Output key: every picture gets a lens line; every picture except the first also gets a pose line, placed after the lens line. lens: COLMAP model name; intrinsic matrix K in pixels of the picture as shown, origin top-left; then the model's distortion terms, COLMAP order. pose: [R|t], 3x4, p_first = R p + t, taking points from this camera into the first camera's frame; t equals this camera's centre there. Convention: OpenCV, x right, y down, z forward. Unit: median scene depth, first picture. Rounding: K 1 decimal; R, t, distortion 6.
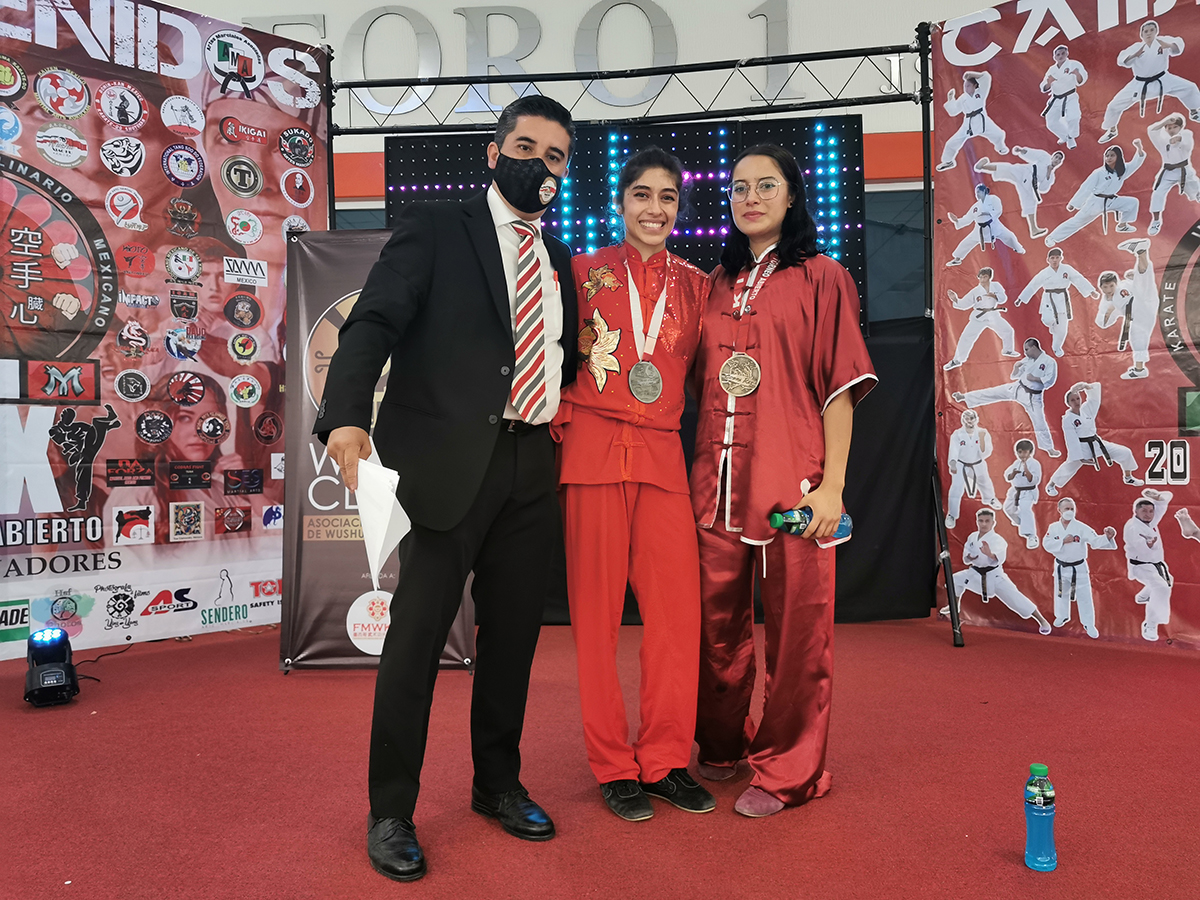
lens RADIAL K [[937.2, 0, 599.3], [0, 937.2, 457.2], [0, 0, 1]] dist [0.079003, -0.107445]
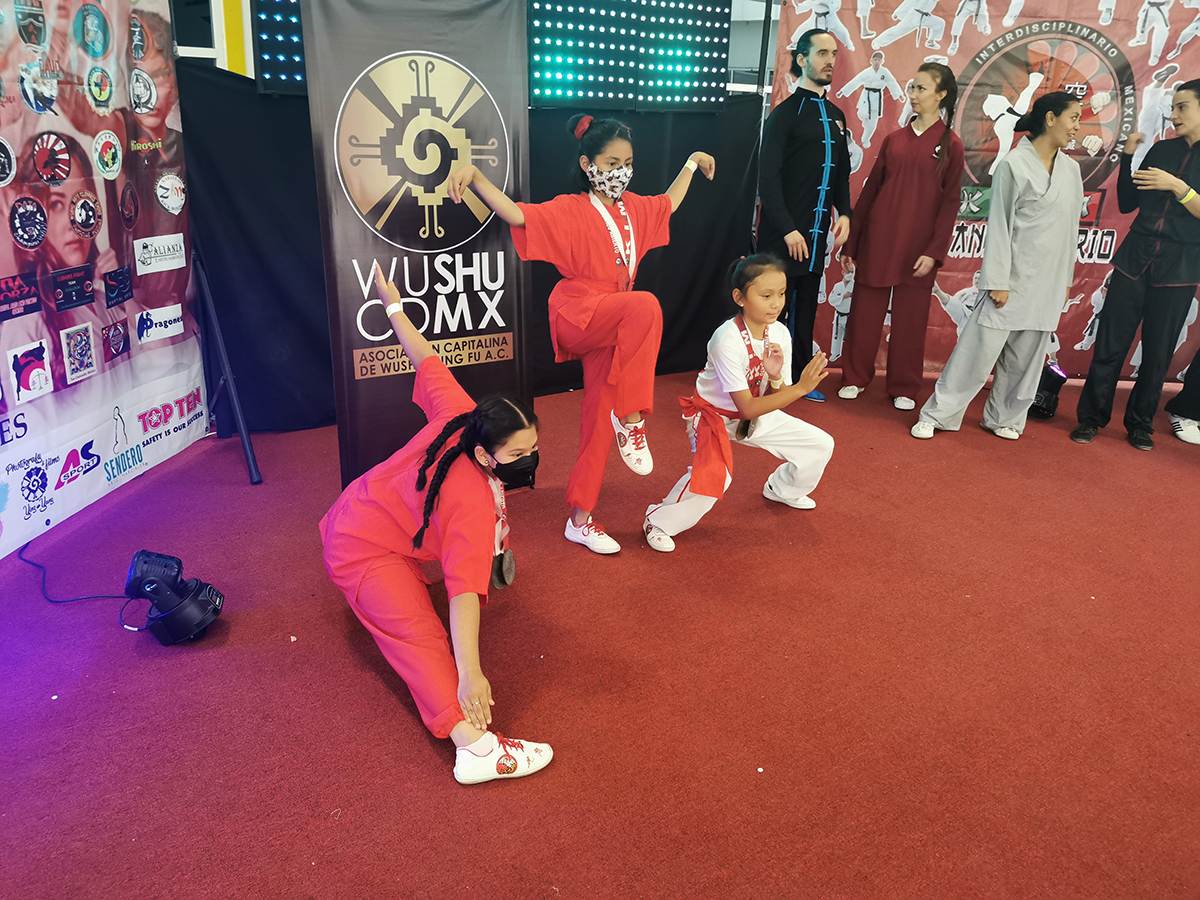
lens RADIAL K [[937.2, 0, 586.4], [0, 937.2, 443.4], [0, 0, 1]] dist [0.079003, -0.107445]
pose [[0.774497, -0.168046, 0.609848, -0.601554], [-0.054276, 0.942860, 0.328739, -0.126833], [-0.630244, -0.287707, 0.721122, 0.230567]]
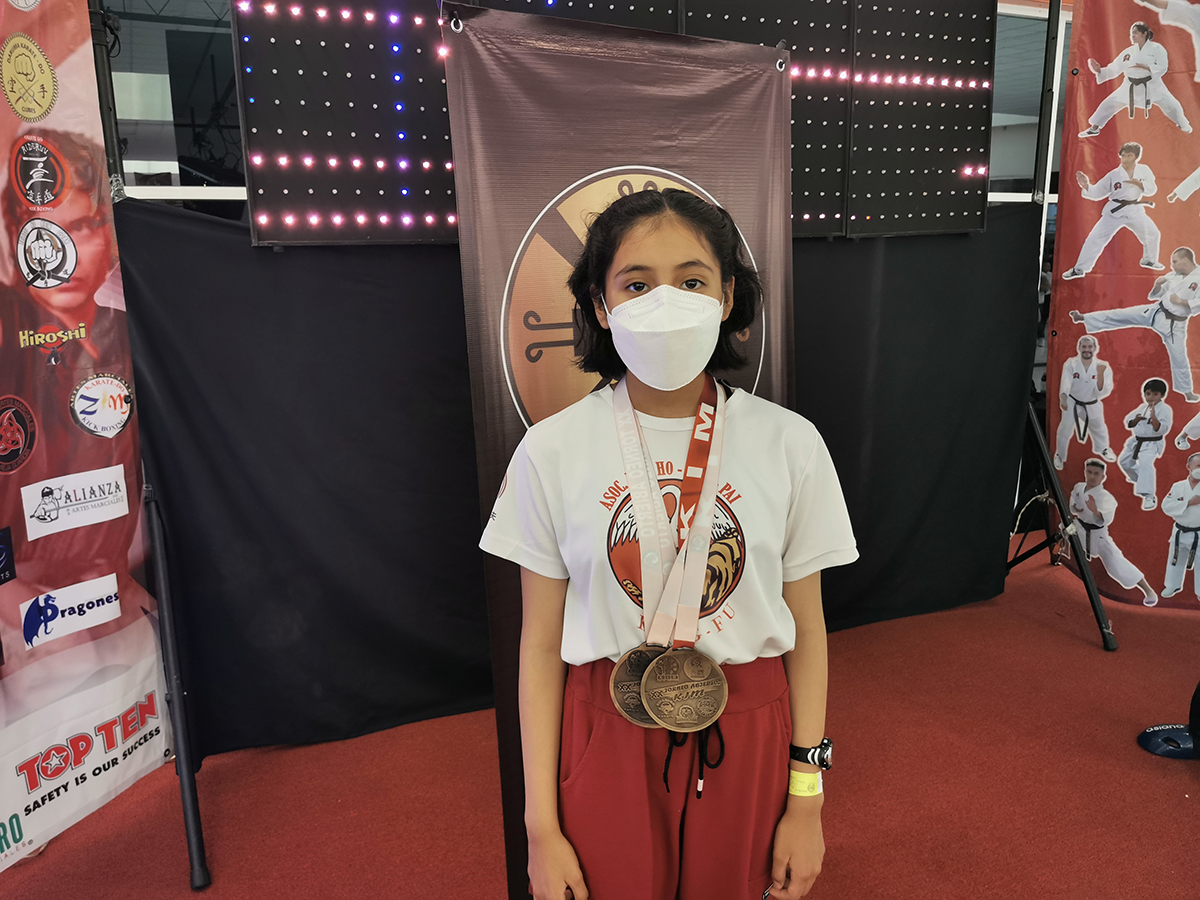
lens RADIAL K [[937.2, 0, 580.3], [0, 937.2, 454.8], [0, 0, 1]] dist [0.079003, -0.107445]
pose [[0.885325, -0.100408, 0.454002, -0.344931], [-0.003626, 0.974885, 0.222679, -0.132087], [-0.464959, -0.198790, 0.862726, 0.536606]]
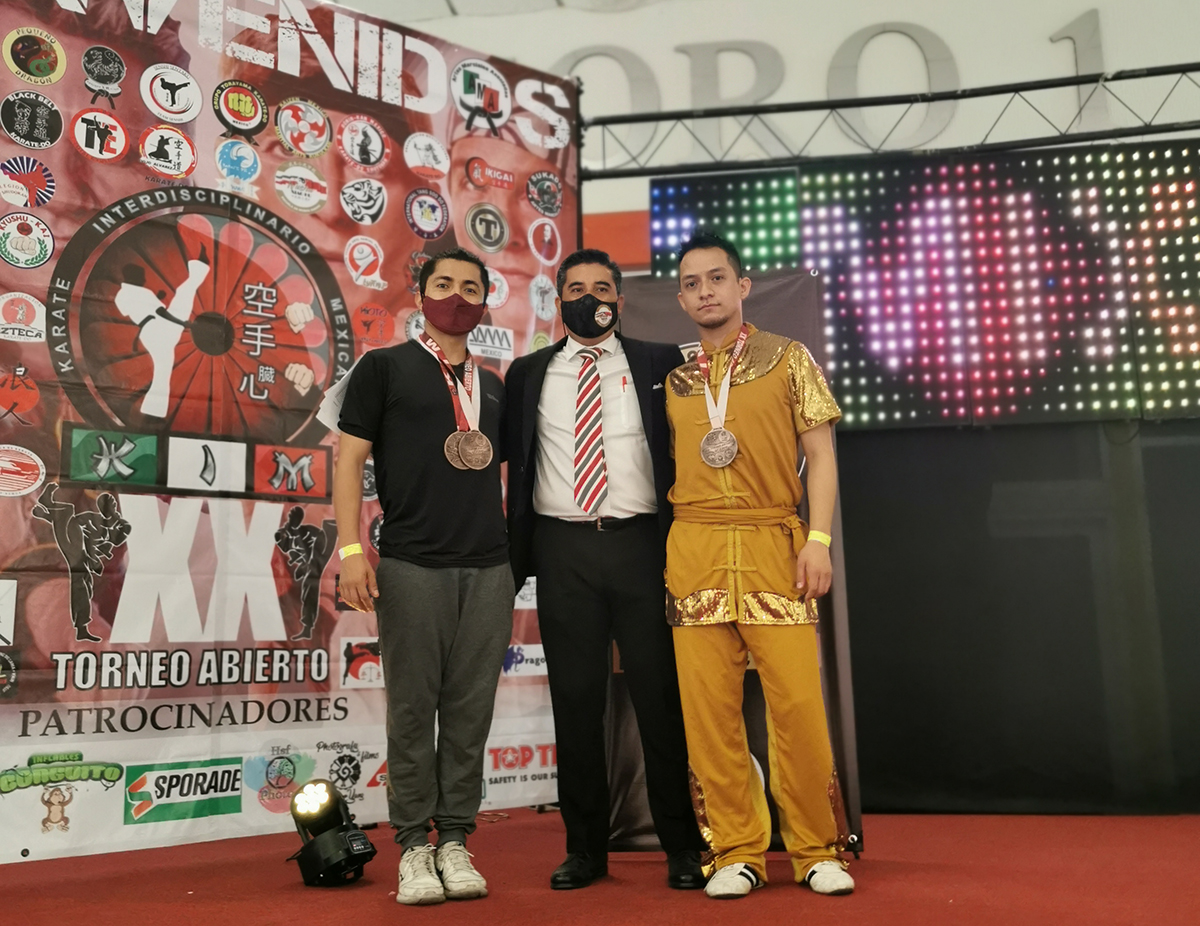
lens RADIAL K [[1276.2, 0, 606.8], [0, 1276.2, 418.8], [0, 0, 1]] dist [0.049225, 0.000000]
pose [[0.998691, -0.016286, -0.048497, -0.240871], [0.006631, 0.981186, -0.192951, 0.078529], [0.050727, 0.192377, 0.980009, -0.028931]]
